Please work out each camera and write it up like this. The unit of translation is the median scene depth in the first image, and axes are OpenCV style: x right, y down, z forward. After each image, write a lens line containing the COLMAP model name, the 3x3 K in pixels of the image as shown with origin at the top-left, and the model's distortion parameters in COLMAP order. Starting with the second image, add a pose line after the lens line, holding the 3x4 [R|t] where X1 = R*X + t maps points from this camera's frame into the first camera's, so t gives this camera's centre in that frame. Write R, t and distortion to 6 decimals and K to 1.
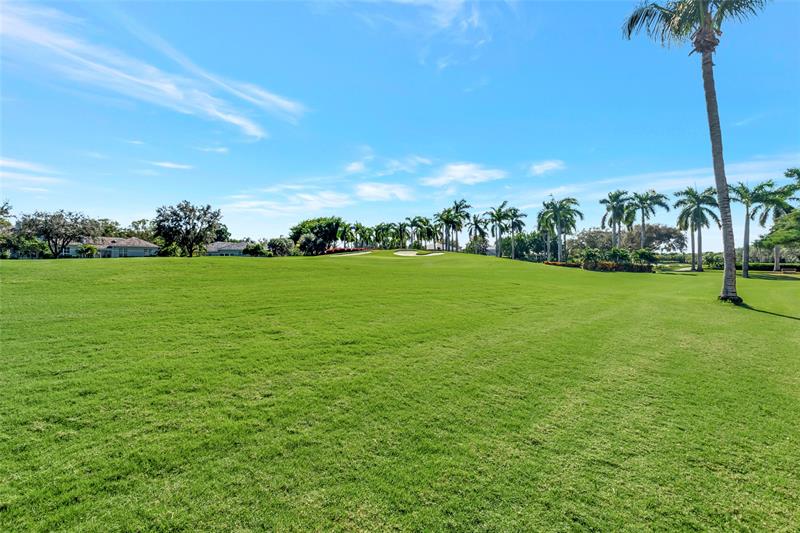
lens RADIAL K [[352.4, 0, 399.2], [0, 352.4, 261.8], [0, 0, 1]] dist [-0.009562, -0.000350]
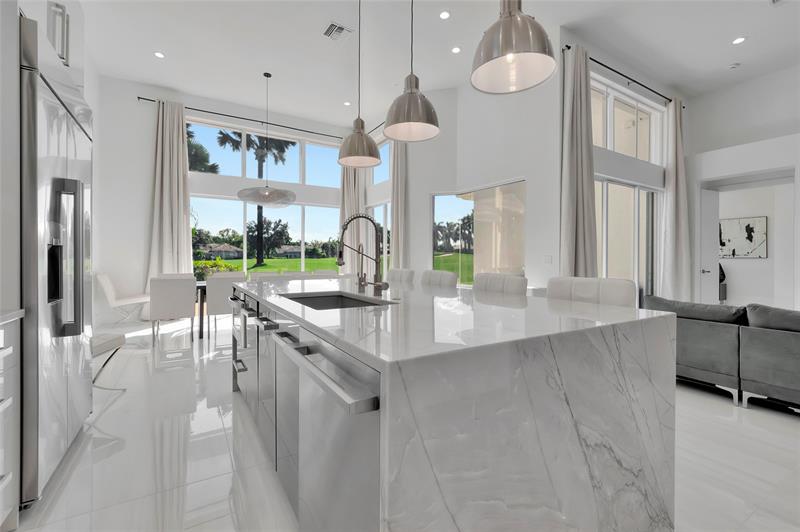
lens RADIAL K [[357.4, 0, 388.9], [0, 357.4, 259.2], [0, 0, 1]] dist [-0.003392, 0.000002]
pose [[0.987972, -0.008418, -0.154407, 0.057866], [0.008143, 0.999964, -0.002419, -0.002159], [0.154421, 0.001133, 0.988004, -0.219475]]
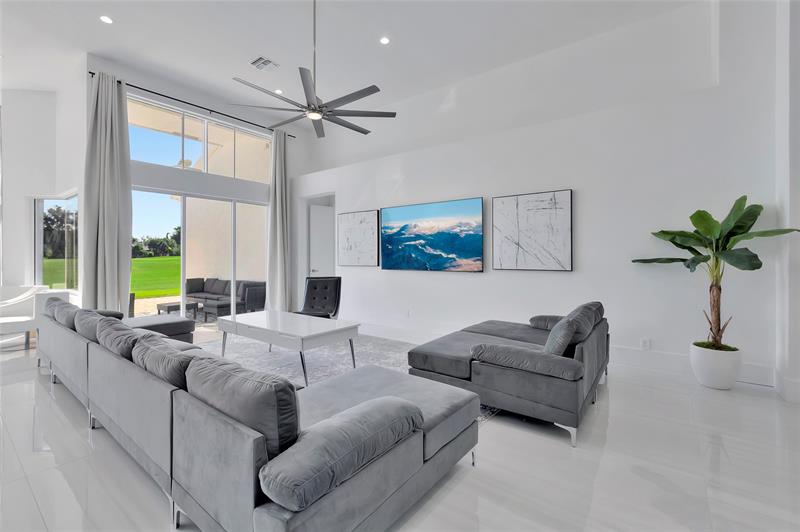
lens RADIAL K [[357.4, 0, 388.9], [0, 357.4, 259.2], [0, 0, 1]] dist [-0.003392, 0.000002]
pose [[0.975294, -0.012619, 0.220552, 0.110600], [0.011708, 0.999917, 0.005437, -0.002897], [-0.220602, -0.002721, 0.975360, -0.231945]]
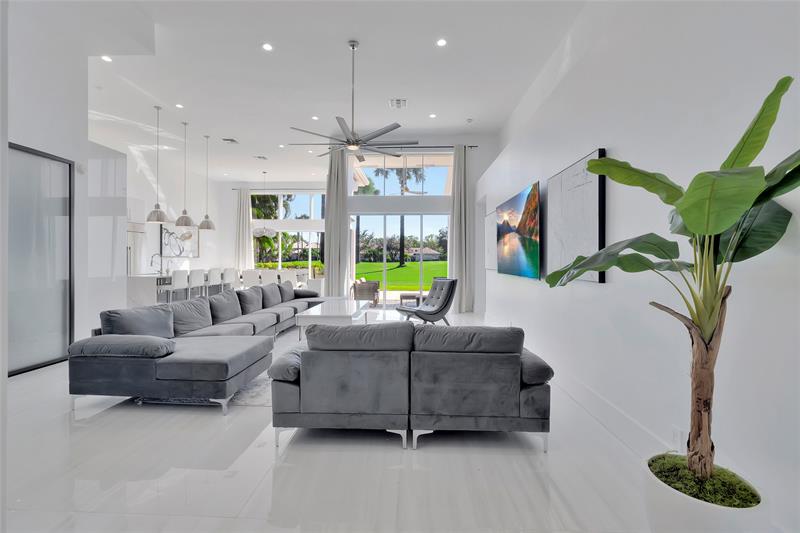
lens RADIAL K [[352.4, 0, 399.2], [0, 352.4, 261.8], [0, 0, 1]] dist [-0.009562, -0.000350]
pose [[0.753354, -0.003273, -0.657607, 0.153633], [0.002004, 0.999994, -0.002681, -0.002719], [0.657612, 0.000702, 0.753356, -0.223161]]
